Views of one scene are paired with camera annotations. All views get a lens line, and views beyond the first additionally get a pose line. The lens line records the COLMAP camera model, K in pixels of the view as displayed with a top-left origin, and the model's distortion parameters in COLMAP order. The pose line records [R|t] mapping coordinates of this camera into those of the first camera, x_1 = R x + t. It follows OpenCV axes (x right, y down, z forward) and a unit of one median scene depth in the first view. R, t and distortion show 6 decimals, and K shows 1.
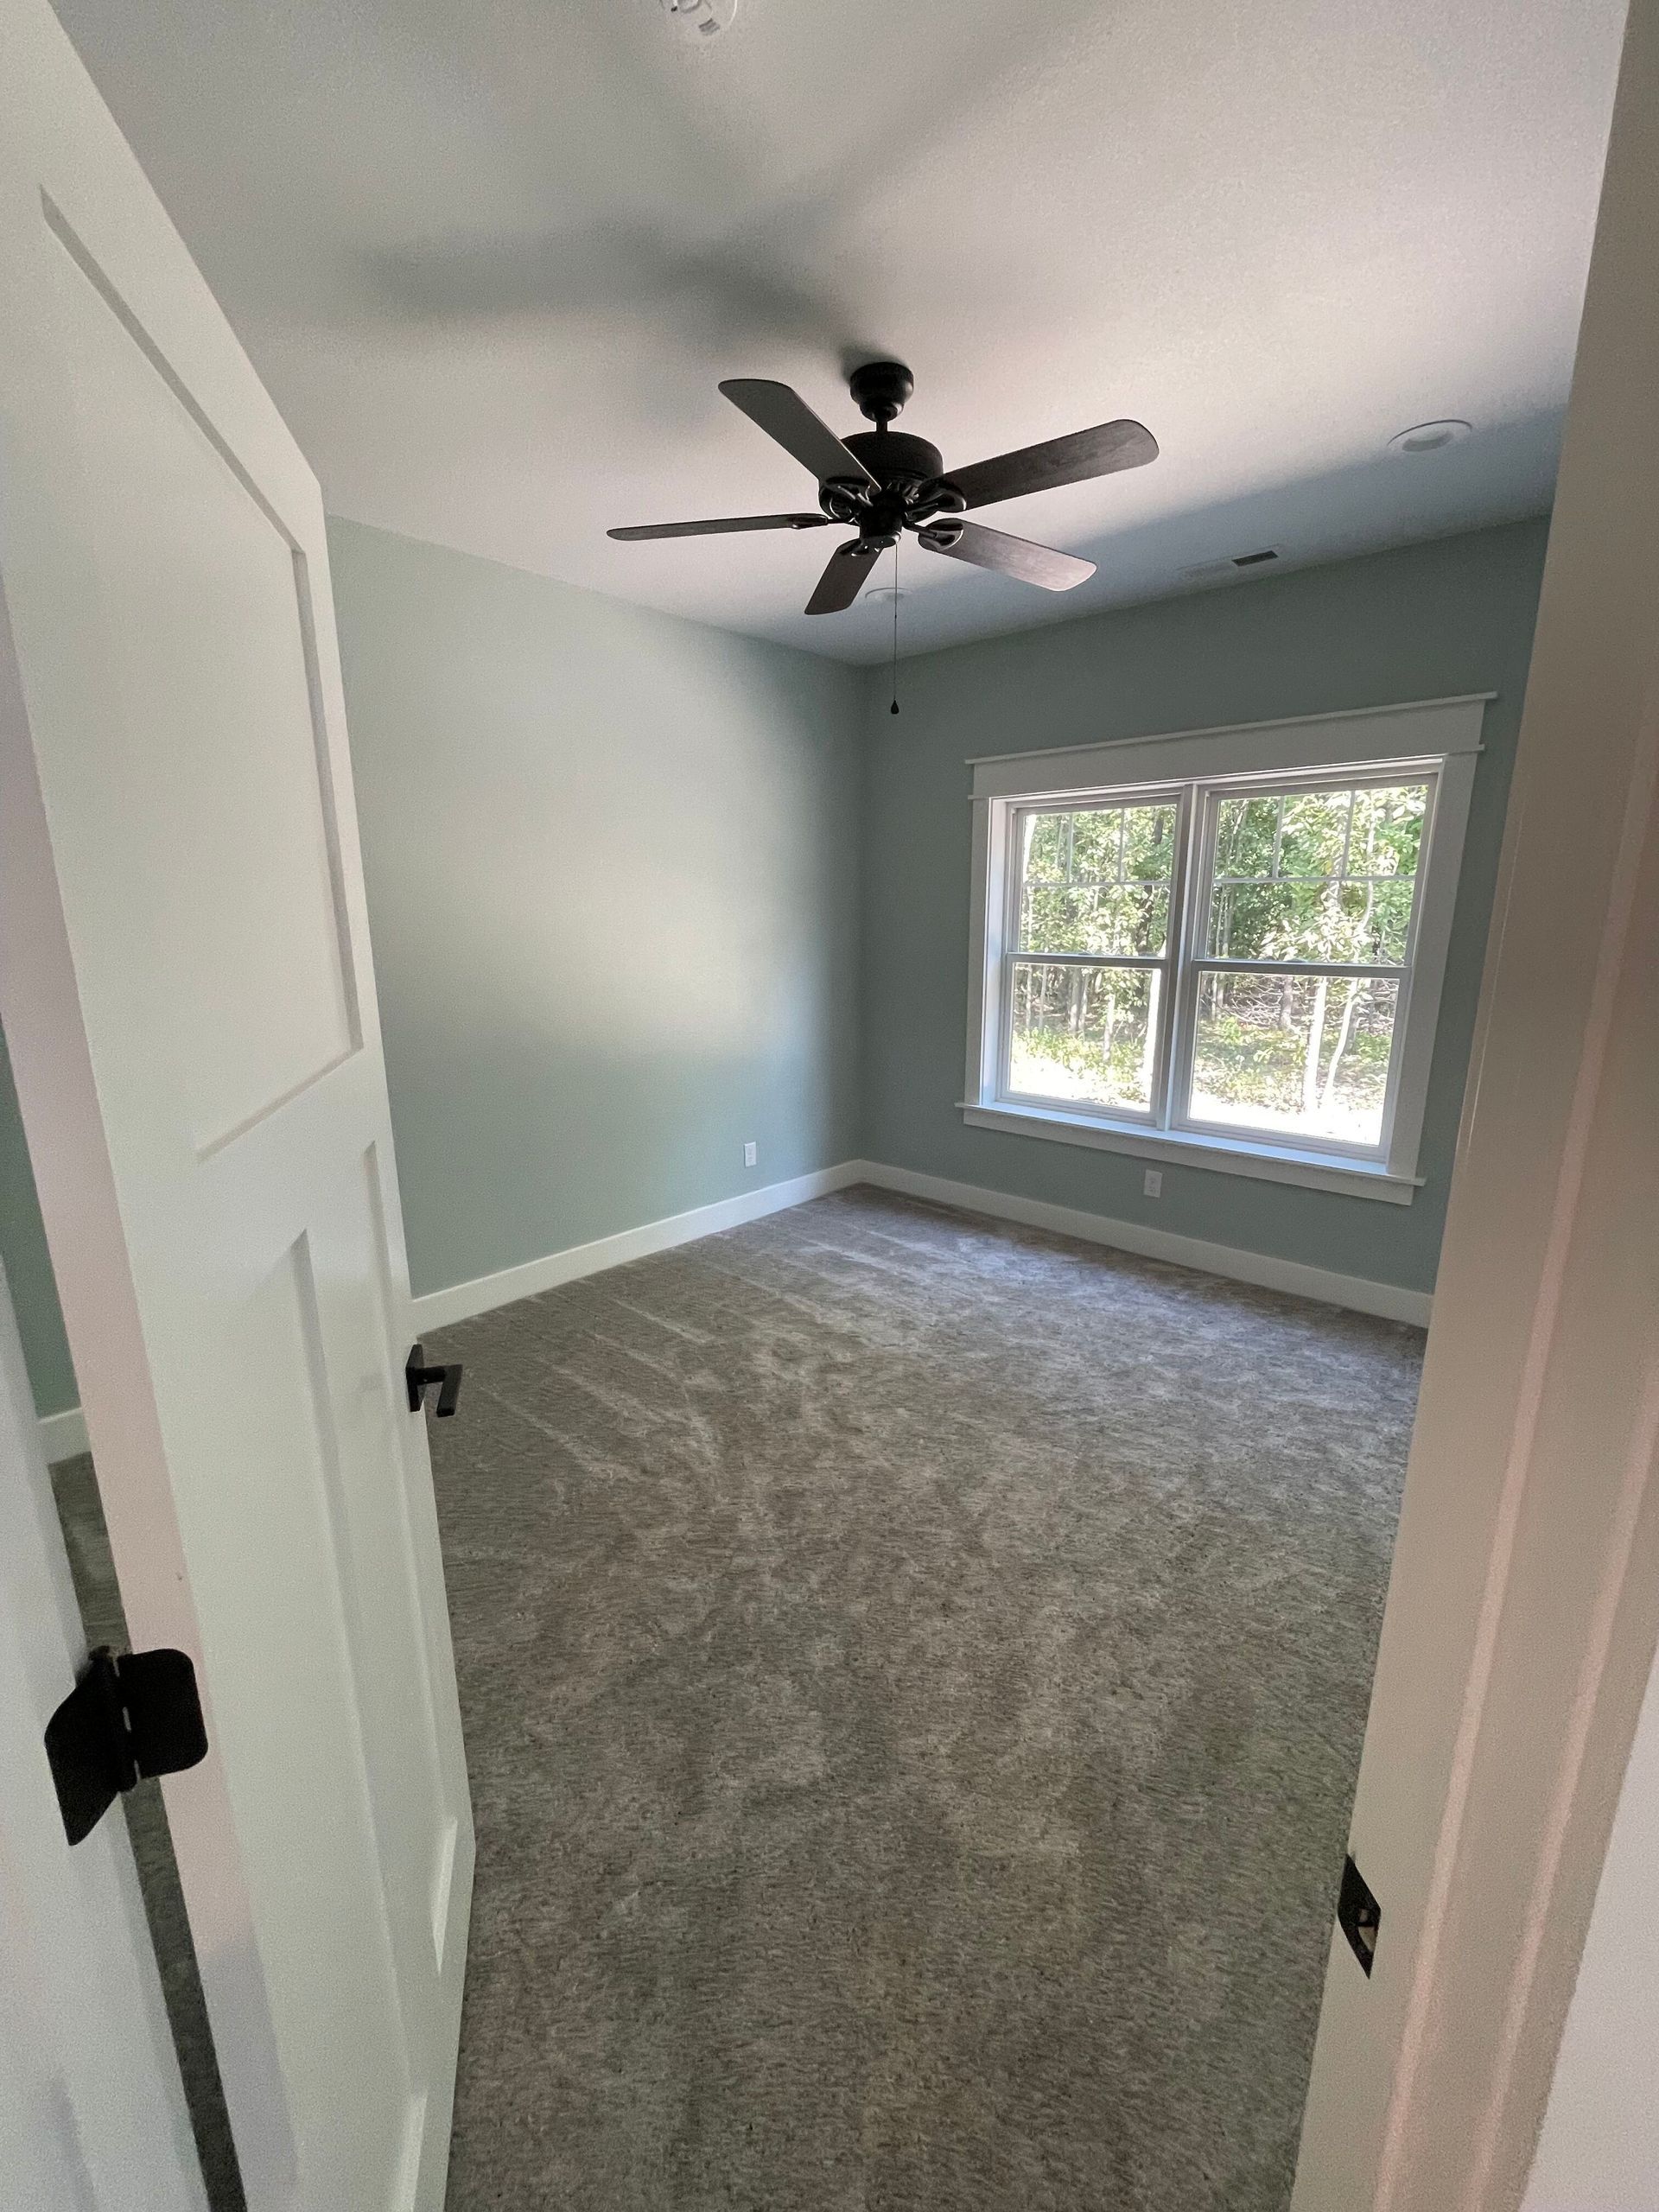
lens RADIAL K [[896.3, 0, 829.5], [0, 896.3, 1106.0], [0, 0, 1]] dist [-0.000886, 0.000074]
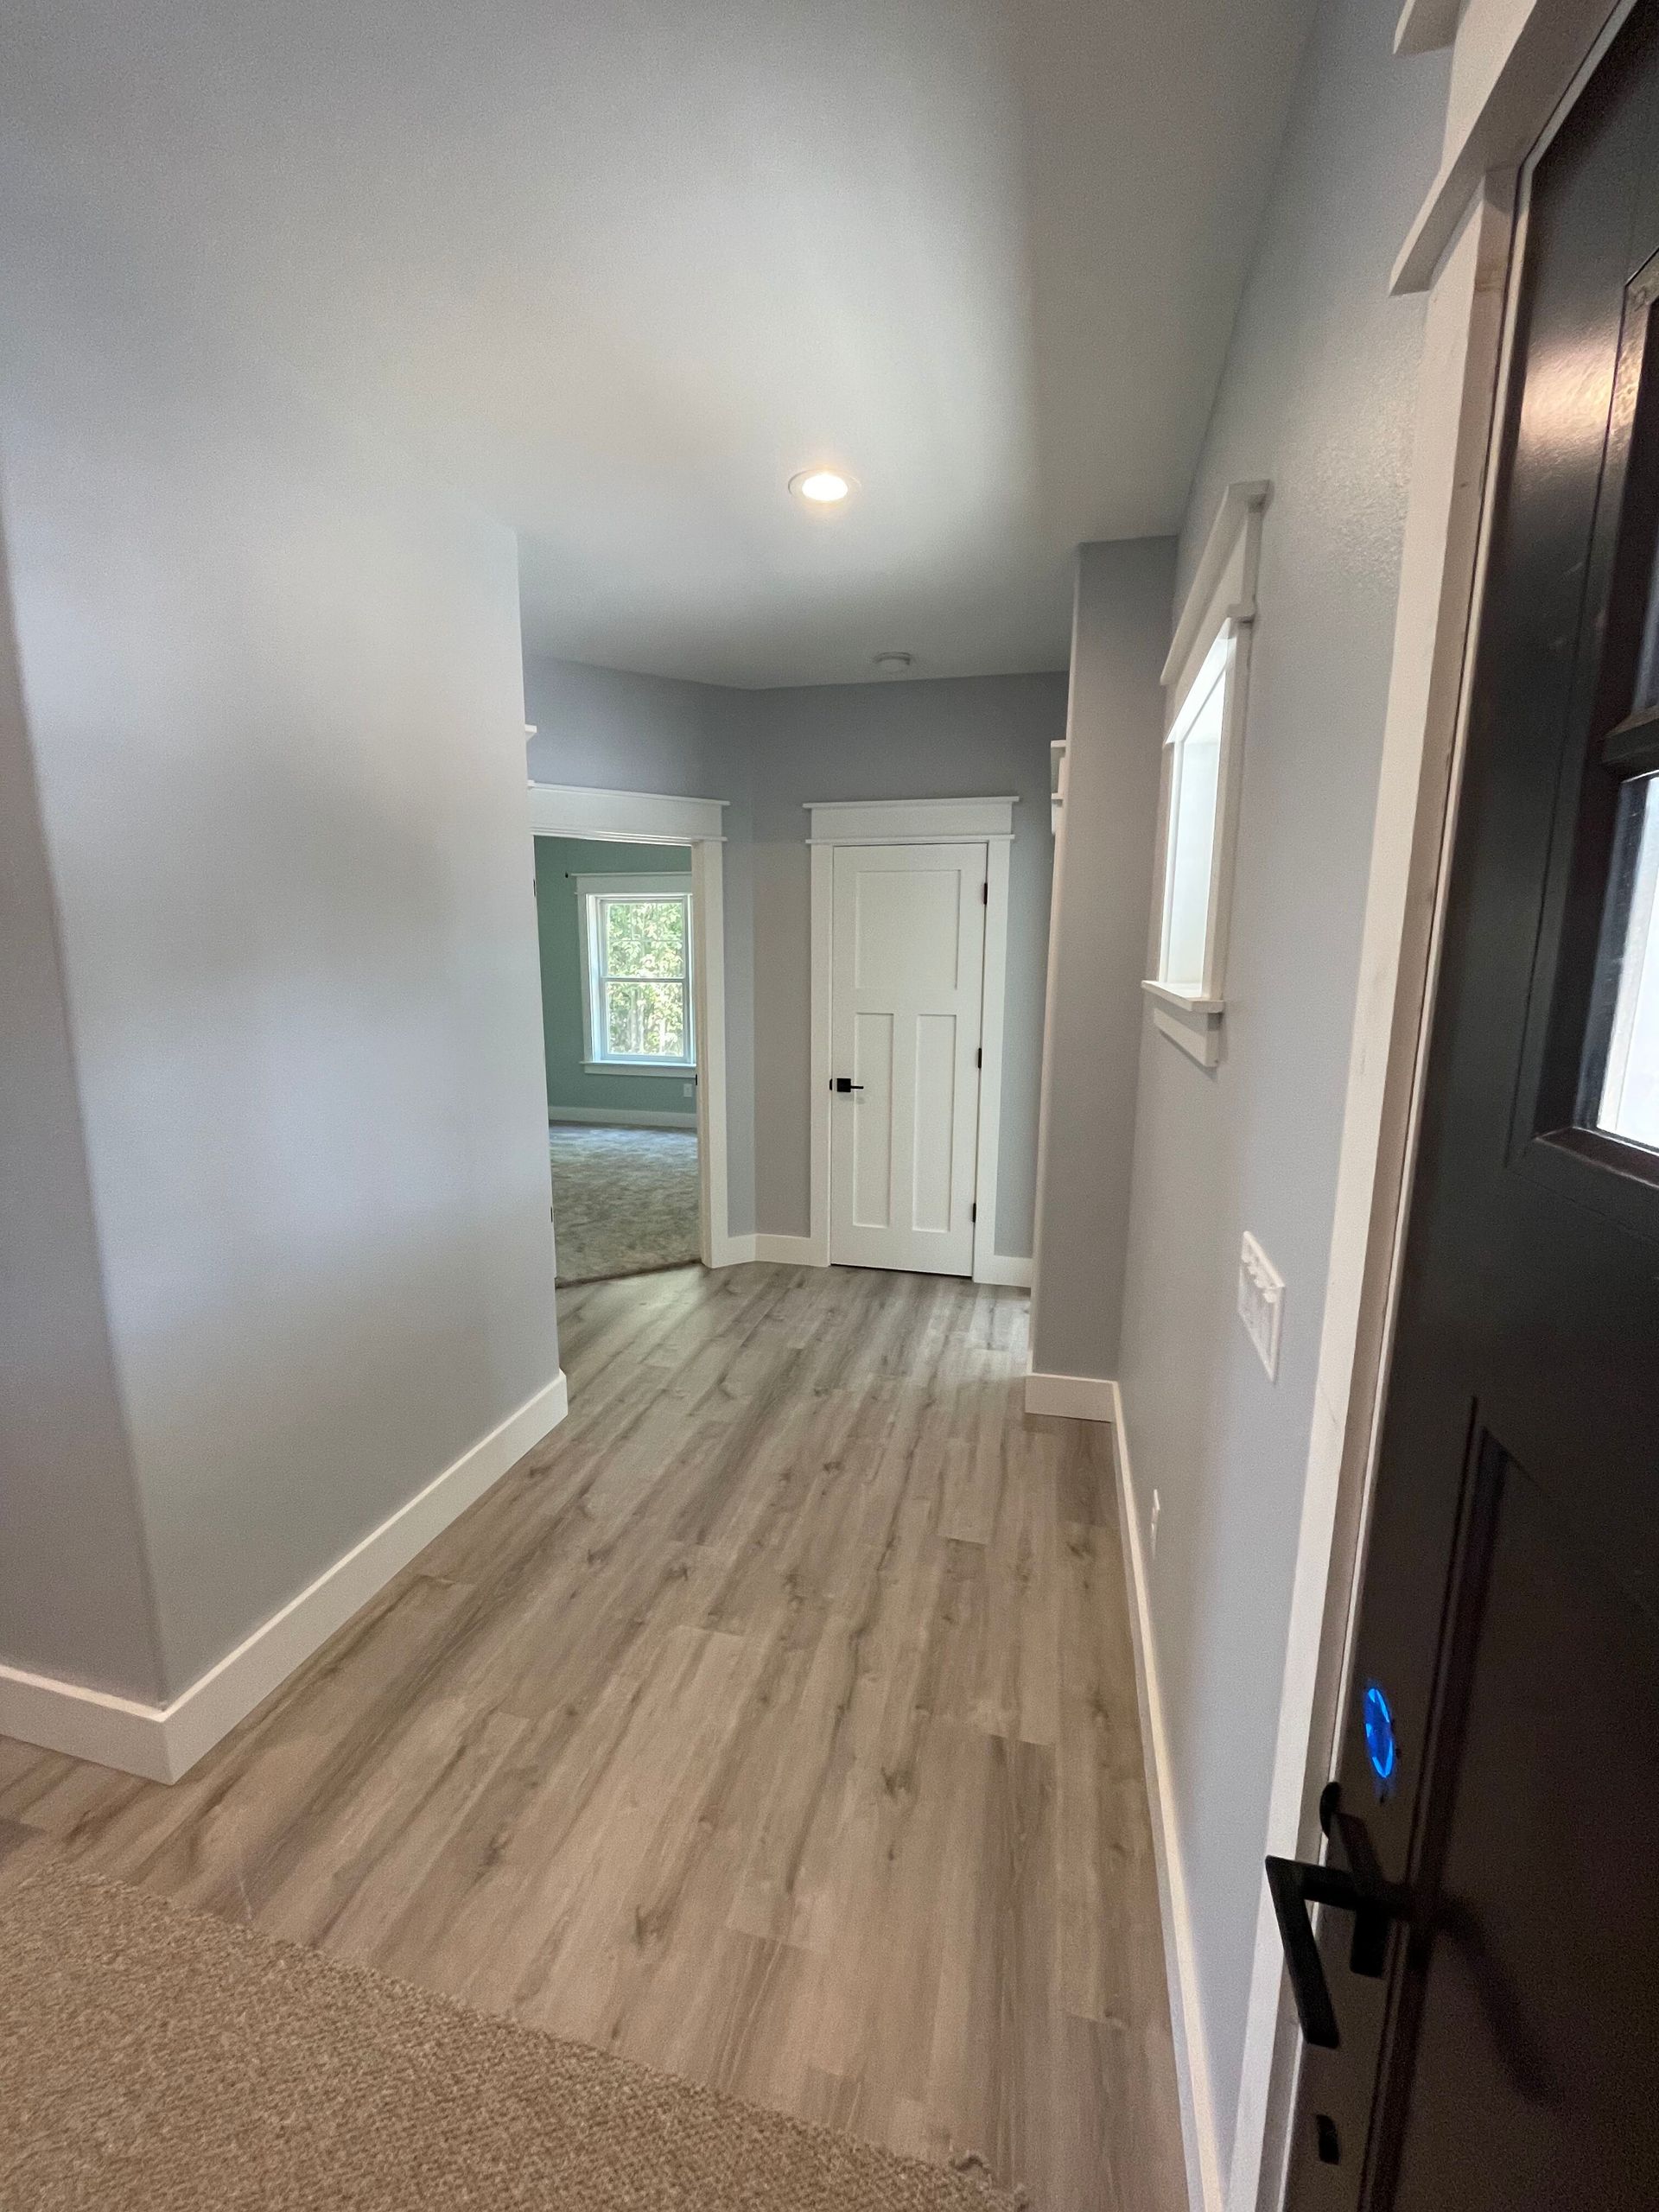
lens RADIAL K [[896.3, 0, 829.5], [0, 896.3, 1106.0], [0, 0, 1]] dist [-0.000886, 0.000074]
pose [[0.883663, -0.072497, 0.462475, -0.270374], [0.096110, 0.994986, -0.027667, 0.197942], [-0.458150, 0.068897, 0.886201, -0.863284]]
